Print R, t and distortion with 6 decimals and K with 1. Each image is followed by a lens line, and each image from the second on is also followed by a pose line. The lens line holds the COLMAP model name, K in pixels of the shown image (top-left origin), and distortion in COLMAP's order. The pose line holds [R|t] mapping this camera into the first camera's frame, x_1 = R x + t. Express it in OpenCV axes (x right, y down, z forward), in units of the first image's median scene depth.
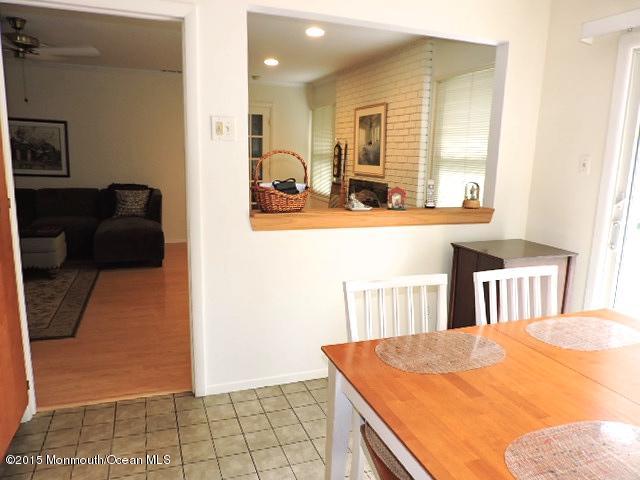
lens RADIAL K [[455.7, 0, 319.8], [0, 455.7, 234.1], [0, 0, 1]] dist [0.001681, -0.002469]
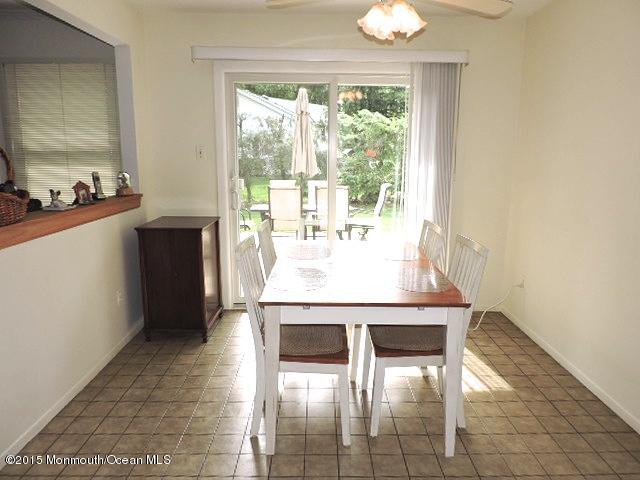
lens RADIAL K [[455.7, 0, 324.3], [0, 455.7, 242.9], [0, 0, 1]] dist [0.001681, -0.002469]
pose [[0.333951, -0.190826, 0.923072, -0.331822], [0.169624, 0.975472, 0.140292, -0.011706], [-0.927203, 0.109724, 0.358128, 0.119182]]
